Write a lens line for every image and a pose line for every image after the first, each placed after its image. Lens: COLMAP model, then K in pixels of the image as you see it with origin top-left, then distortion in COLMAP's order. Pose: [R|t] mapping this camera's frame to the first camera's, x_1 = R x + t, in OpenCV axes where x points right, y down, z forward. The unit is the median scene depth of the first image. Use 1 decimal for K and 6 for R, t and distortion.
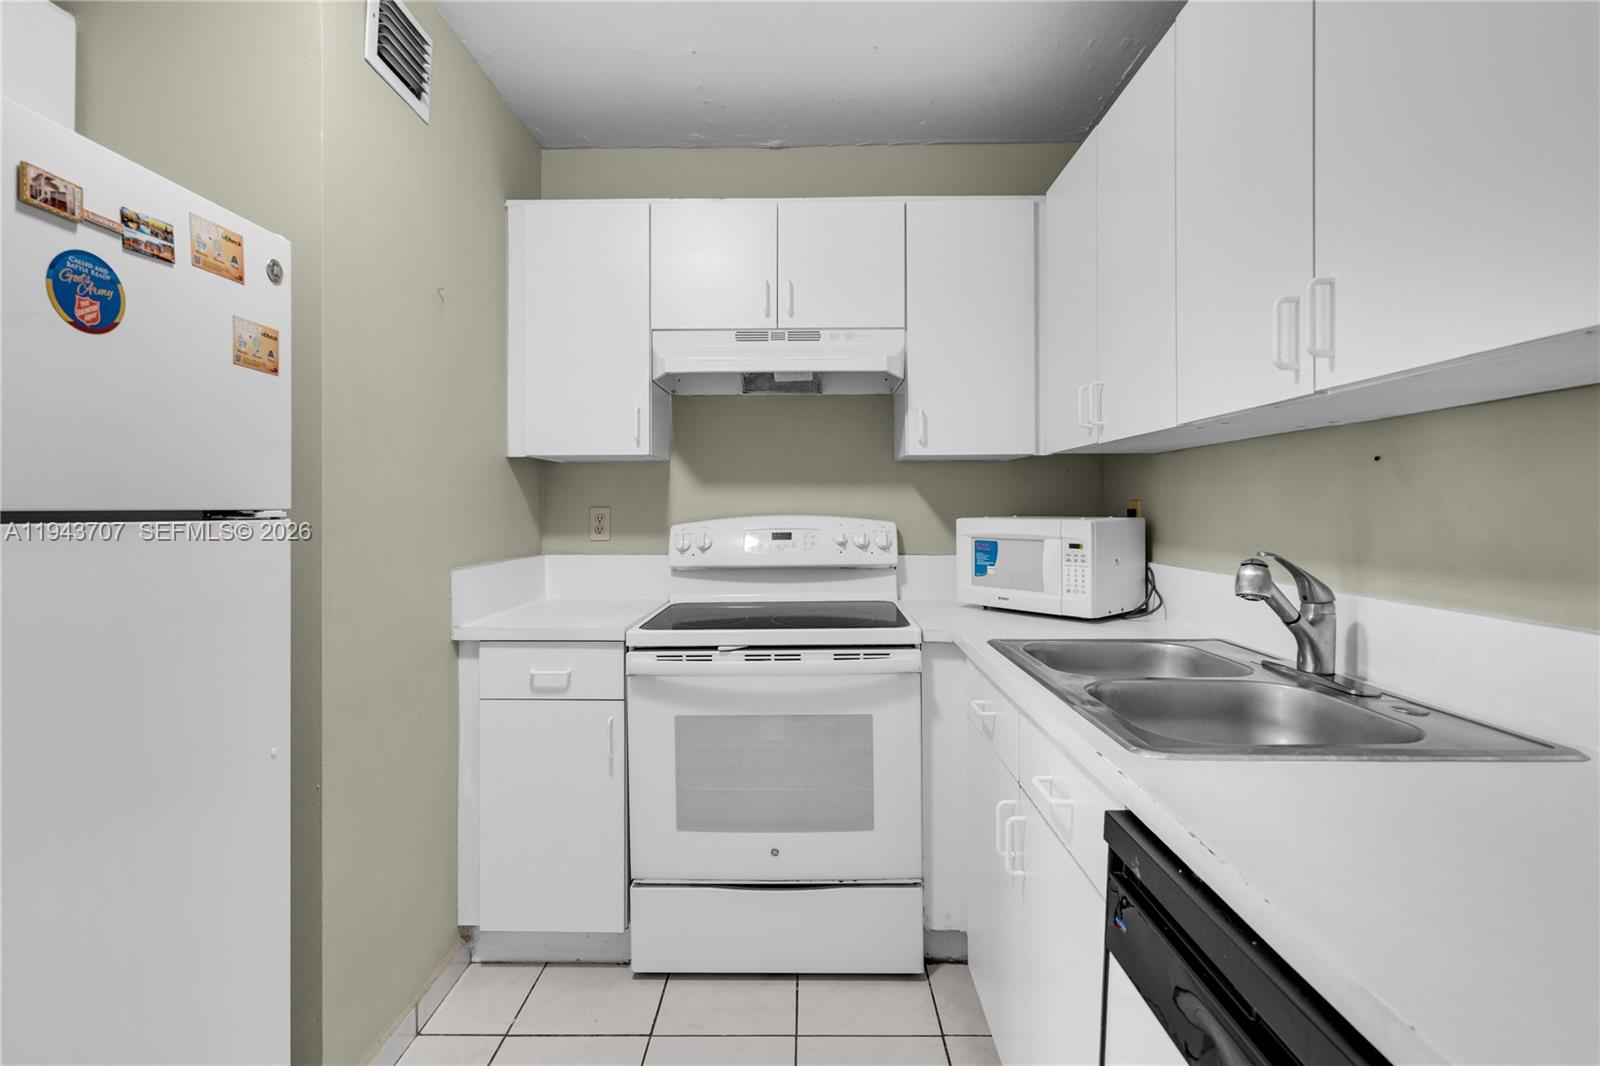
lens RADIAL K [[735.9, 0, 794.4], [0, 735.9, 507.9], [0, 0, 1]] dist [-0.021246, 0.000382]
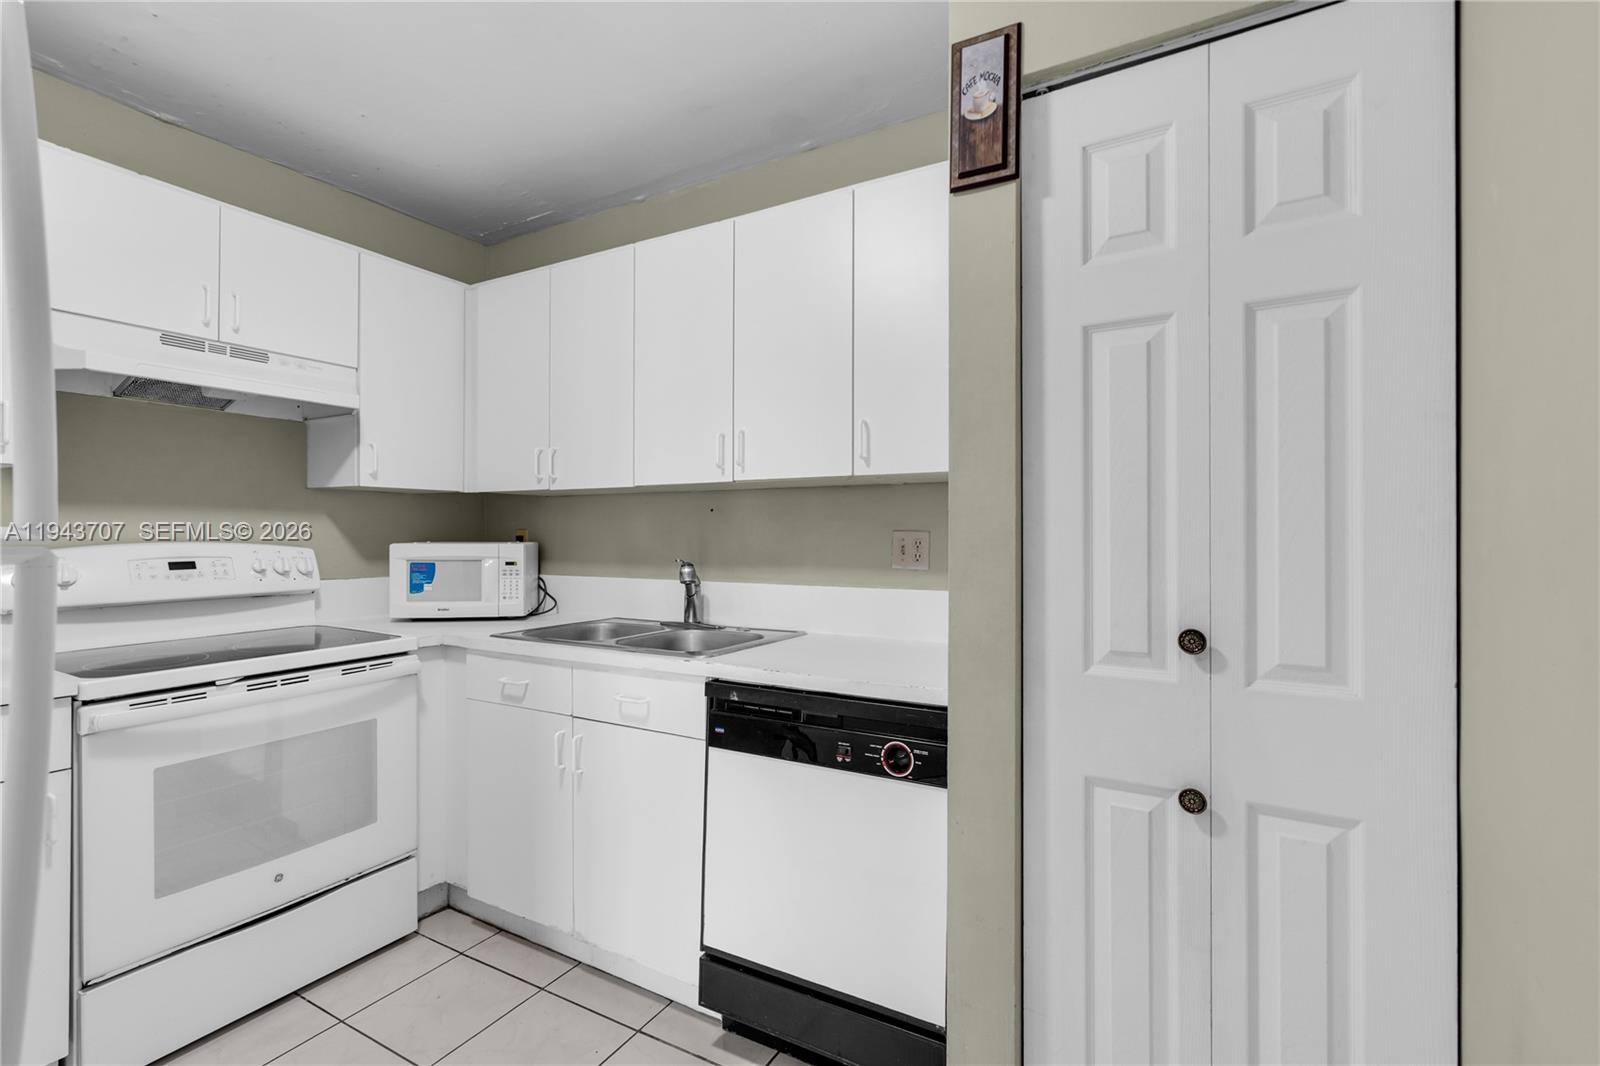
lens RADIAL K [[735.9, 0, 795.0], [0, 735.9, 534.3], [0, 0, 1]] dist [-0.021246, 0.000382]
pose [[0.472063, 0.003273, 0.881559, -0.506985], [-0.003006, 0.999993, -0.002103, -0.000063], [-0.881560, -0.001657, 0.472069, -0.080812]]
